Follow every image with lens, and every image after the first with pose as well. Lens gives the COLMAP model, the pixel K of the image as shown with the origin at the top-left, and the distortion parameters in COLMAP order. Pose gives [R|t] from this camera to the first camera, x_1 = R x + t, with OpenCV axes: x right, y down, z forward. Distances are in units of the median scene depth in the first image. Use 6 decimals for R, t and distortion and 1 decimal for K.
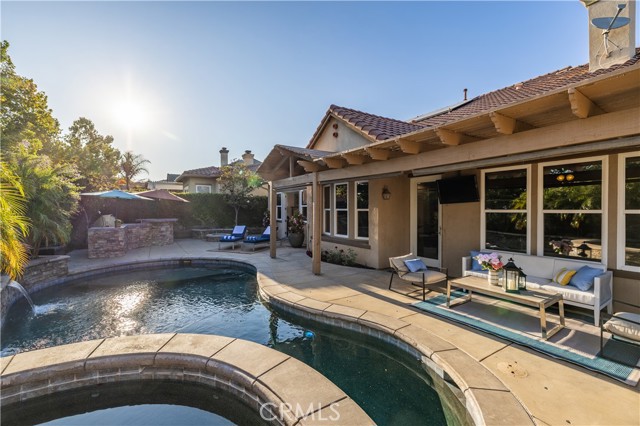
lens RADIAL K [[270.5, 0, 319.2], [0, 270.5, 210.7], [0, 0, 1]] dist [-0.002096, 0.000351]
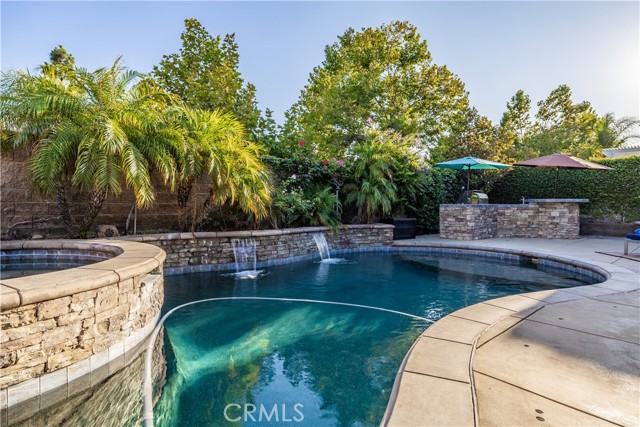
lens RADIAL K [[350.8, 0, 319.7], [0, 350.8, 213.3], [0, 0, 1]] dist [0.001810, 0.000048]
pose [[0.162664, 0.025439, -0.986354, 0.218727], [-0.014332, 0.999623, 0.023418, 0.071700], [0.986577, 0.010327, 0.162967, 0.391469]]
